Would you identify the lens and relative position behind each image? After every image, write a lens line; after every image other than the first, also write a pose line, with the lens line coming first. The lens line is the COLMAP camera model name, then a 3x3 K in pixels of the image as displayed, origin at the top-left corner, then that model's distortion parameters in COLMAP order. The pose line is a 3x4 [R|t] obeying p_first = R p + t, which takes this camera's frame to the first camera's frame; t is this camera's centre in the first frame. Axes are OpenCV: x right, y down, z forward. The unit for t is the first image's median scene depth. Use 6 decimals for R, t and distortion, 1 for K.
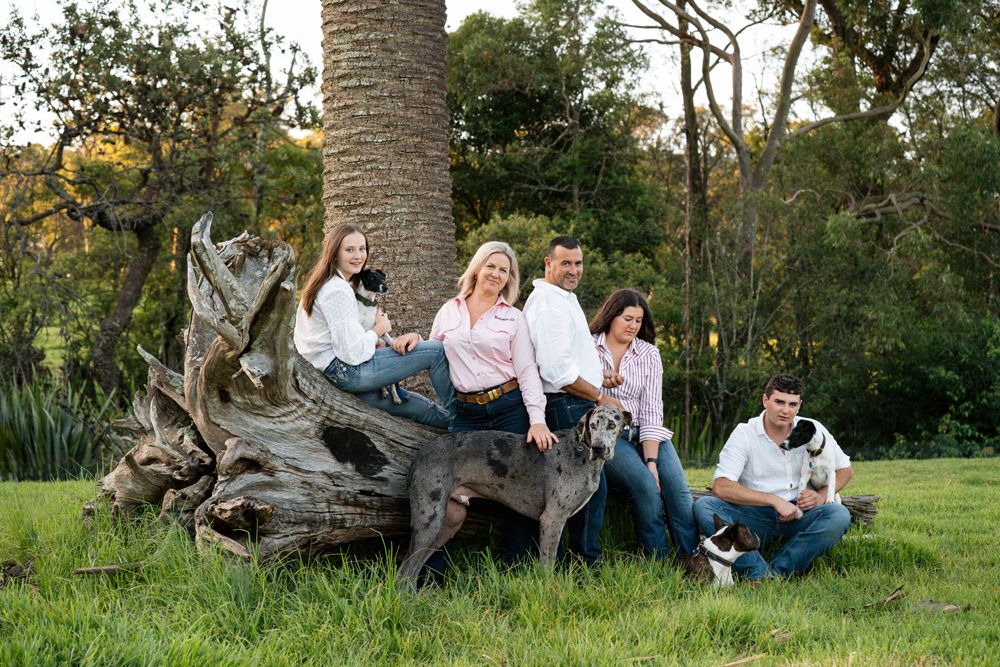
lens RADIAL K [[2318.3, 0, 500.0], [0, 2318.3, 333.5], [0, 0, 1]] dist [0.034496, -0.355934]
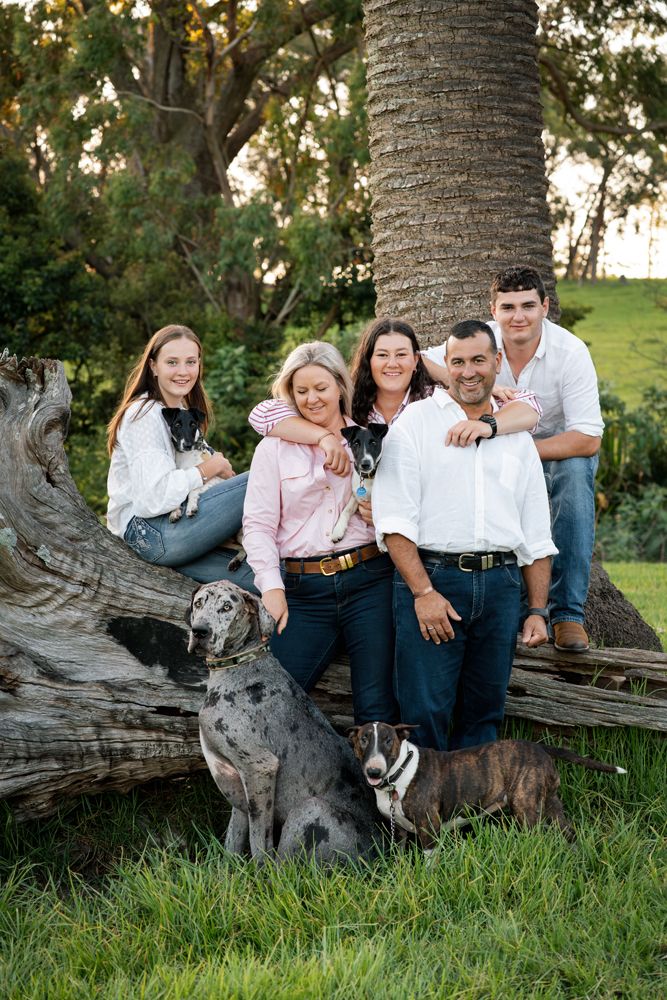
lens RADIAL K [[2318.3, 0, 333.5], [0, 2318.3, 500.0], [0, 0, 1]] dist [0.034496, -0.355934]
pose [[0.836446, -0.017700, -0.547763, 0.365297], [0.055216, 0.997114, 0.052096, -0.028466], [0.545261, -0.073821, 0.835010, 0.436154]]
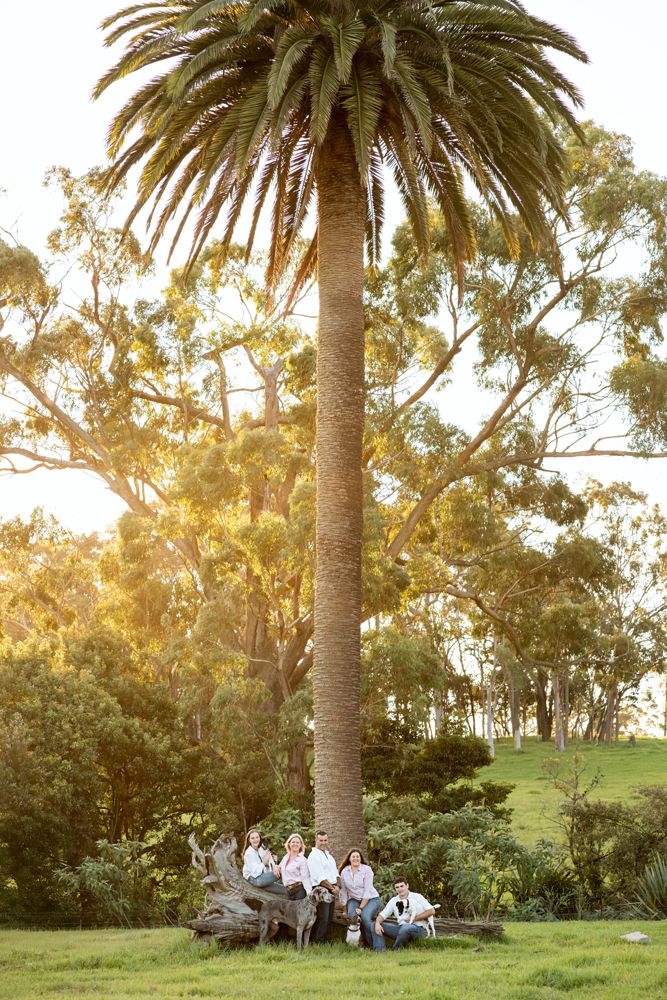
lens RADIAL K [[2335.2, 0, 333.5], [0, 2335.2, 500.0], [0, 0, 1]] dist [-0.063143, -0.860003]
pose [[0.819139, -0.106275, -0.563663, 1.758389], [0.036738, 0.990389, -0.133343, -0.064414], [0.572417, 0.088519, 0.815171, -1.437223]]
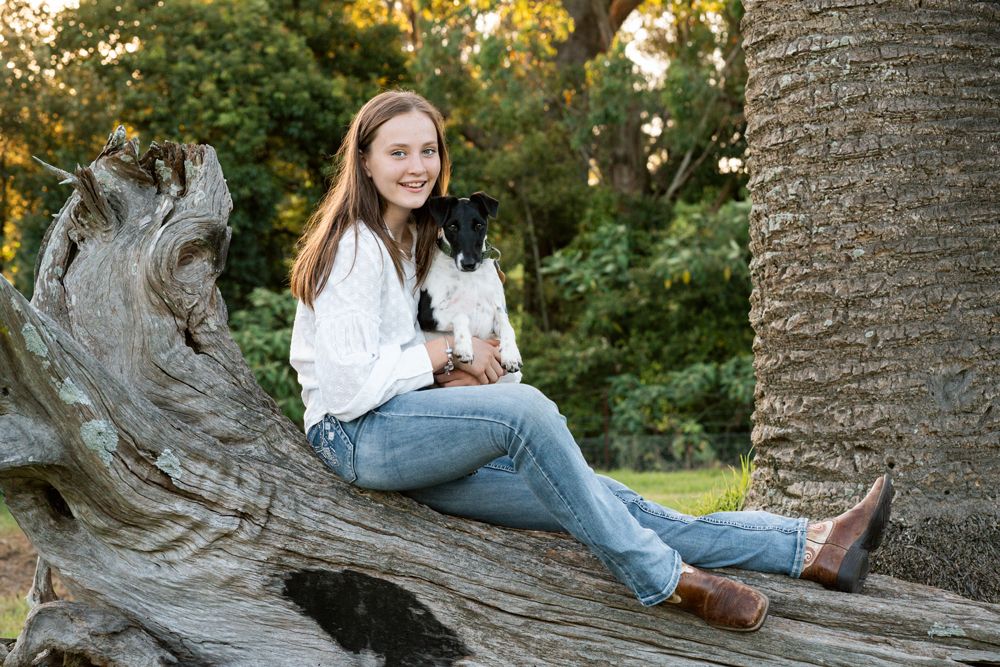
lens RADIAL K [[2335.2, 0, 390.3], [0, 2335.2, 332.0], [0, 0, 1]] dist [-0.063143, -0.860003]
pose [[0.746490, -0.029793, -0.664730, 0.221675], [0.055230, 0.998324, 0.017279, -0.009896], [0.663101, -0.049612, 0.746884, 0.679620]]
